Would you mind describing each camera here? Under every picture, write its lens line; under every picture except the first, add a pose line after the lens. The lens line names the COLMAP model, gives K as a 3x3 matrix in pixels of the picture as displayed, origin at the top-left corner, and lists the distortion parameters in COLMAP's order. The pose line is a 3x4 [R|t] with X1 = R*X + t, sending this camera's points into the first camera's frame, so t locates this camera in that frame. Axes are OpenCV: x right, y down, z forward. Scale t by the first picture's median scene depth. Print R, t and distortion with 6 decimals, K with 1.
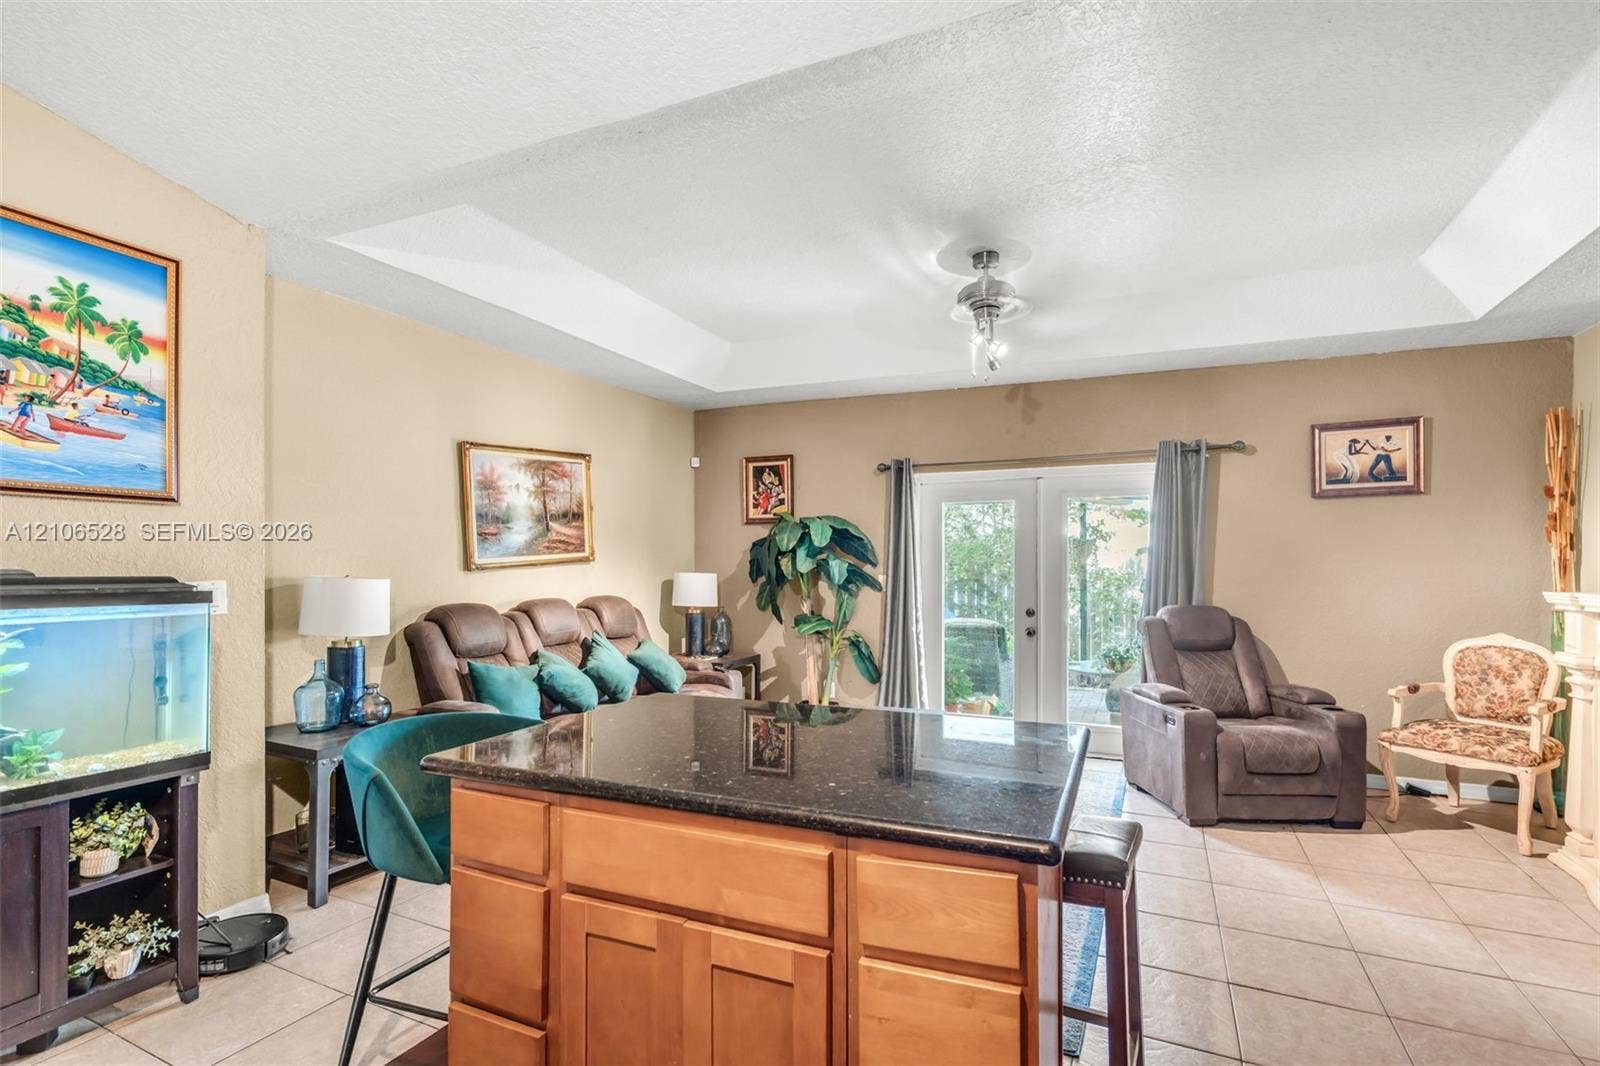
lens RADIAL K [[748.7, 0, 787.7], [0, 748.7, 565.6], [0, 0, 1]] dist [-0.002550, 0.002555]
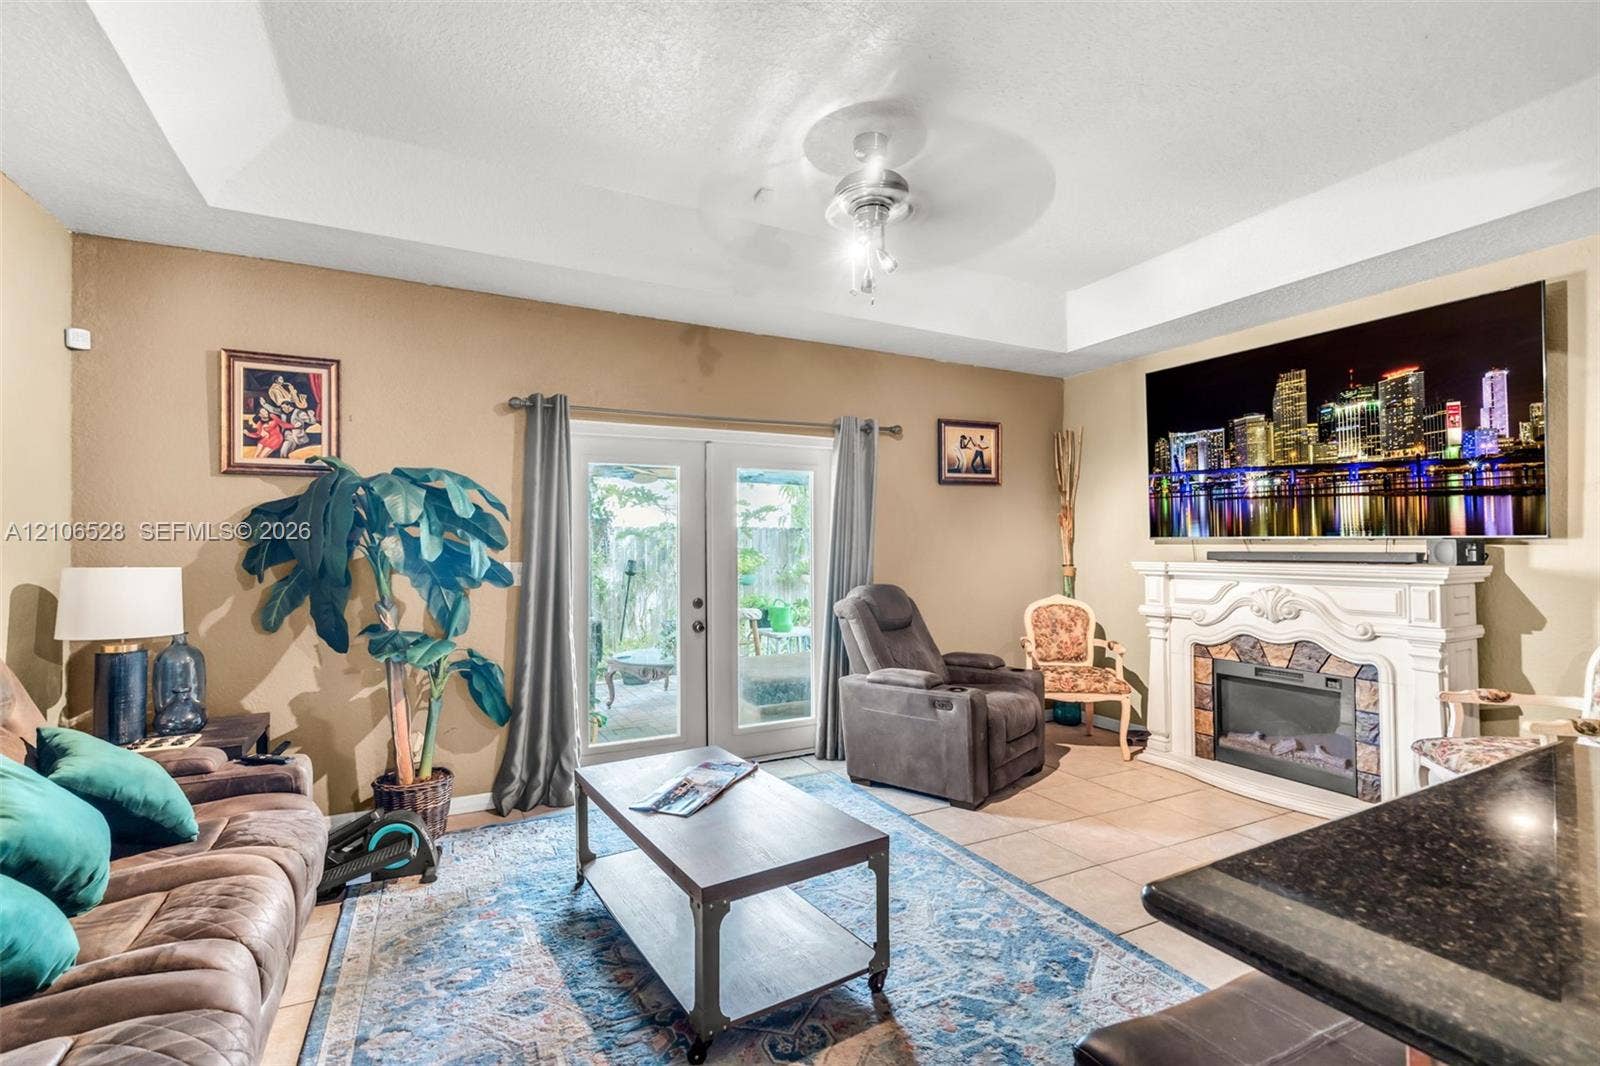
lens RADIAL K [[748.7, 0, 822.5], [0, 748.7, 535.2], [0, 0, 1]] dist [-0.002550, 0.002555]
pose [[0.609808, 0.003451, 0.792542, -0.293546], [0.009262, 0.999891, -0.011480, -0.001925], [-0.792495, 0.014341, 0.609709, 0.452649]]
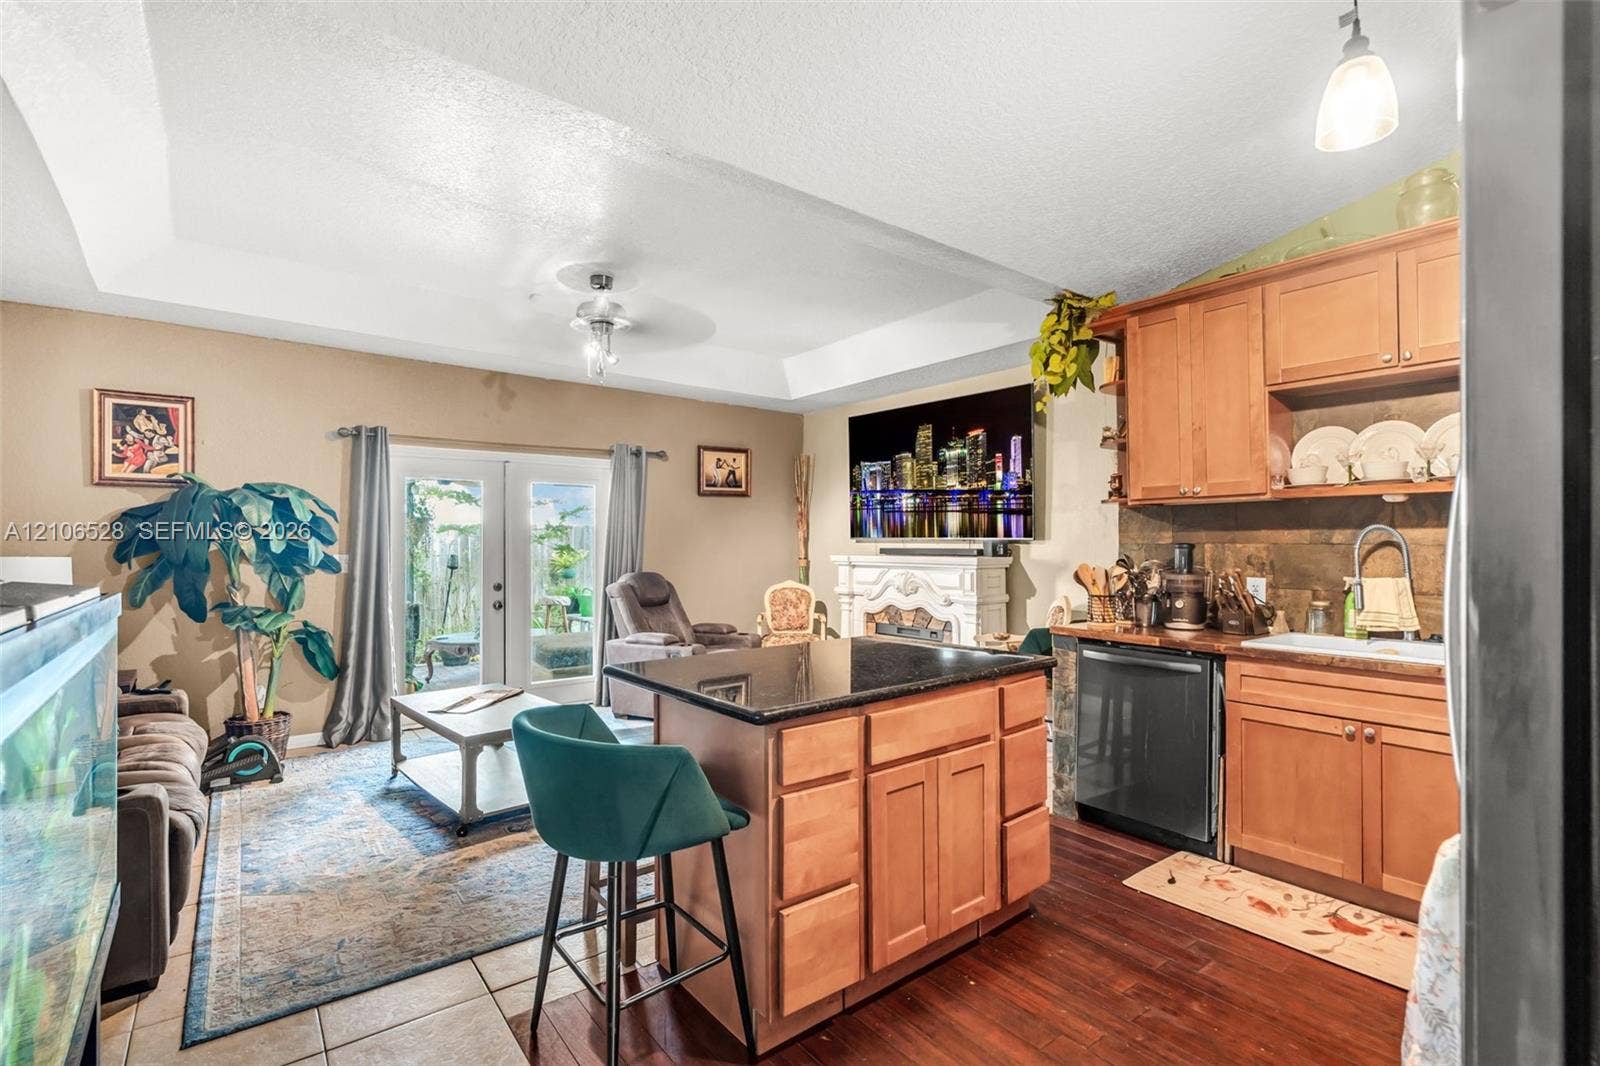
lens RADIAL K [[748.7, 0, 814.4], [0, 748.7, 537.1], [0, 0, 1]] dist [-0.002550, 0.002555]
pose [[0.453592, 0.000433, 0.891209, -0.495288], [0.003649, 0.999991, -0.002343, -0.004714], [-0.891202, 0.004315, 0.453586, 0.135765]]
